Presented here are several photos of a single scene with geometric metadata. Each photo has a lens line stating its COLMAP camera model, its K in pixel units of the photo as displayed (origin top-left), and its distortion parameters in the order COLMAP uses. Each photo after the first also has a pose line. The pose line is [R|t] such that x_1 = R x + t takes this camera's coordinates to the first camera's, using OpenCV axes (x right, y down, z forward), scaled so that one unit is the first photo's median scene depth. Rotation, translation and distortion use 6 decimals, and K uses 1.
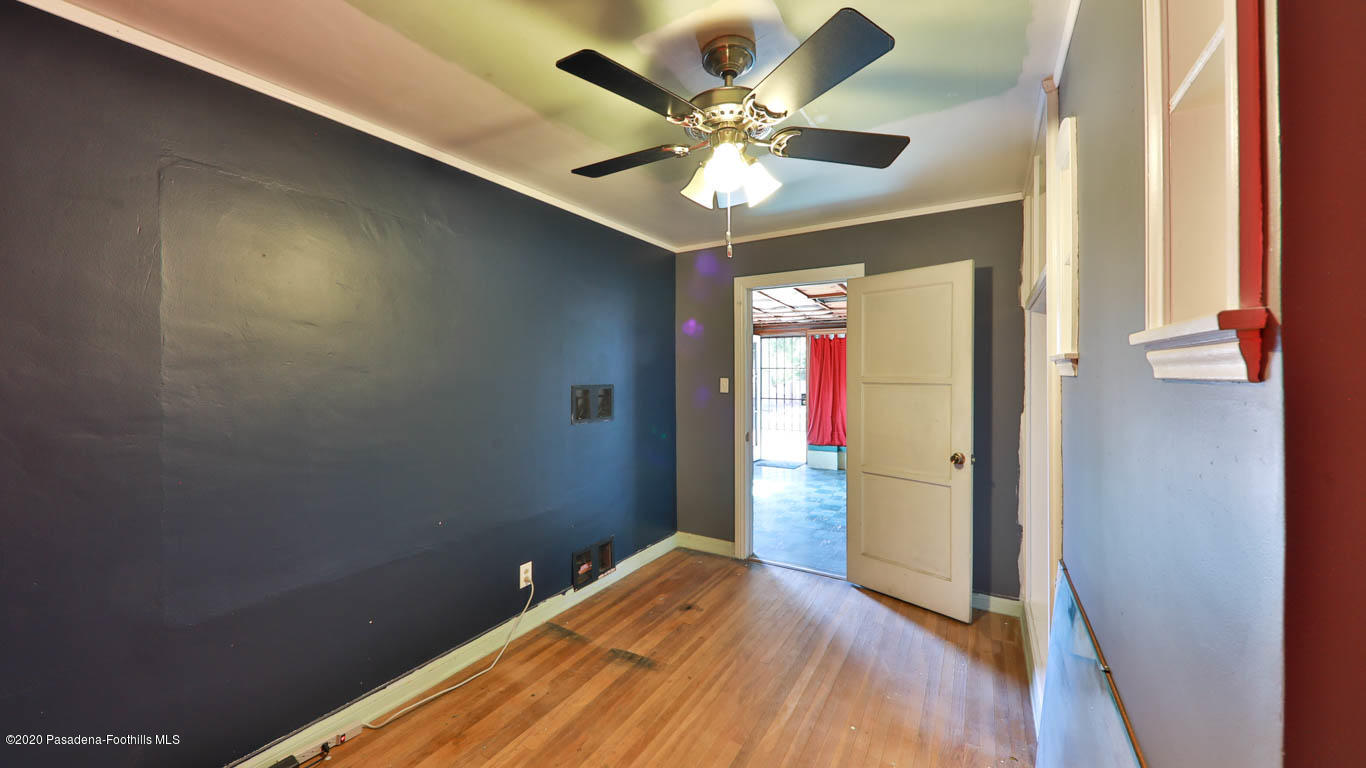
lens RADIAL K [[498.5, 0, 671.0], [0, 498.5, 379.0], [0, 0, 1]] dist [0.011474, -0.004019]
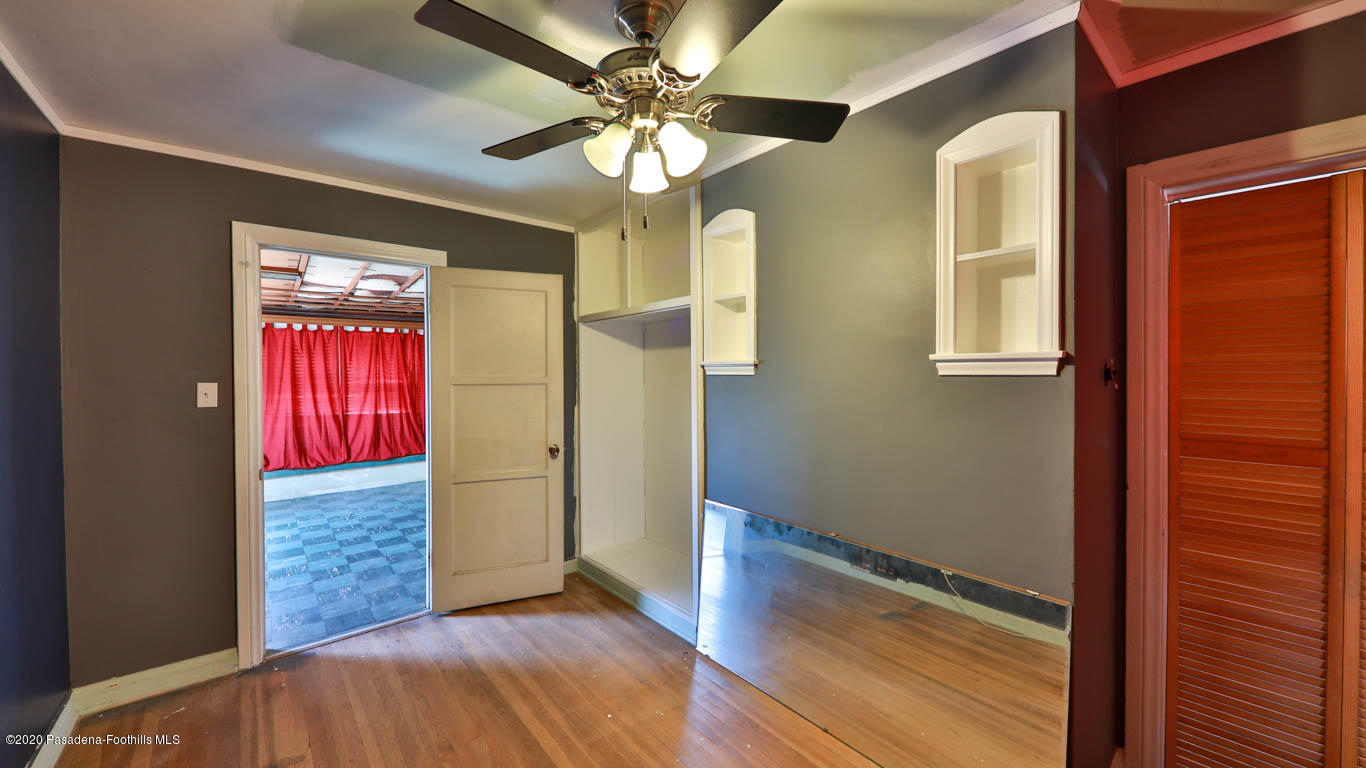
lens RADIAL K [[498.5, 0, 686.7], [0, 498.5, 378.8], [0, 0, 1]] dist [0.011474, -0.004019]
pose [[0.307708, -0.011891, 0.951407, -0.402490], [0.014622, 0.999863, 0.007768, -0.004660], [-0.951369, 0.011521, 0.307839, 0.371851]]
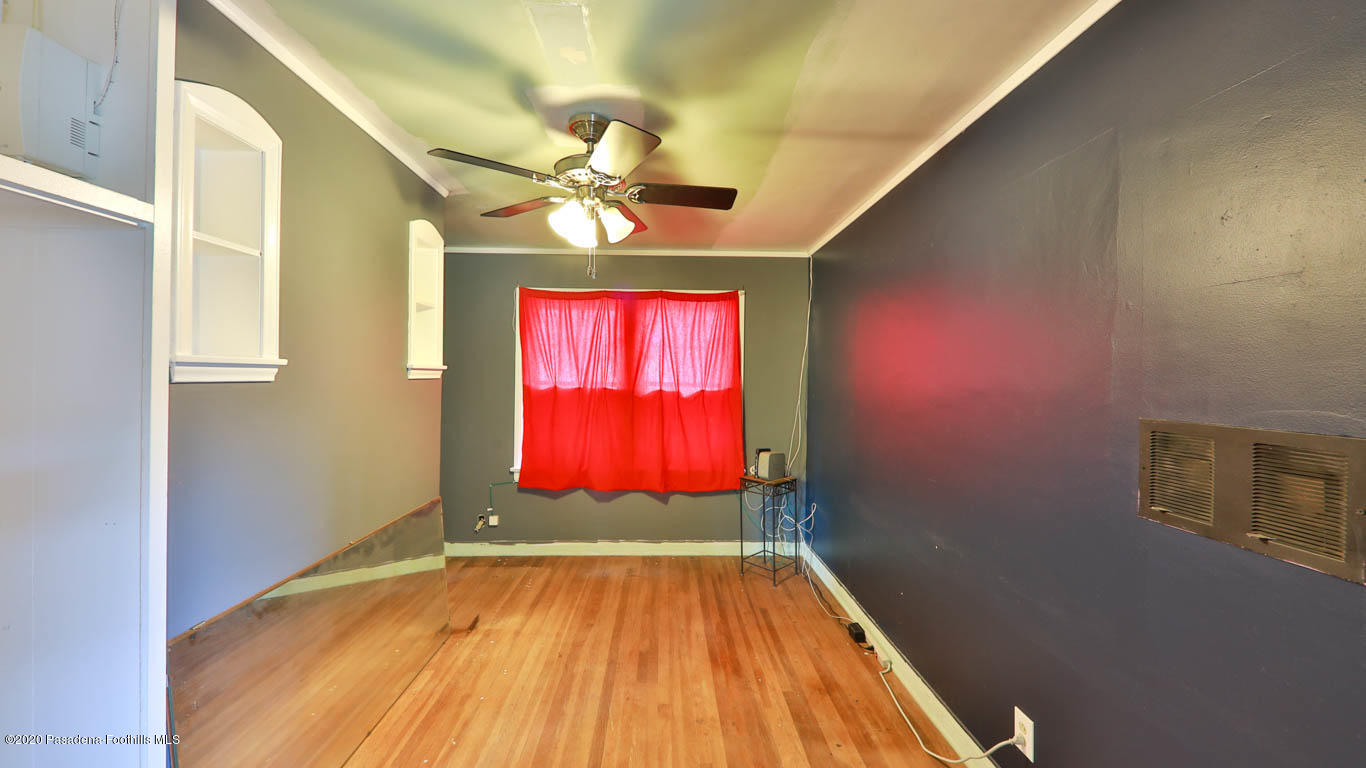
lens RADIAL K [[498.5, 0, 681.6], [0, 498.5, 374.5], [0, 0, 1]] dist [0.011474, -0.004019]
pose [[-0.824169, -0.005249, -0.566319, 0.362611], [-0.012799, 0.999874, 0.009358, -0.022516], [0.566199, 0.014961, -0.824133, 1.238168]]
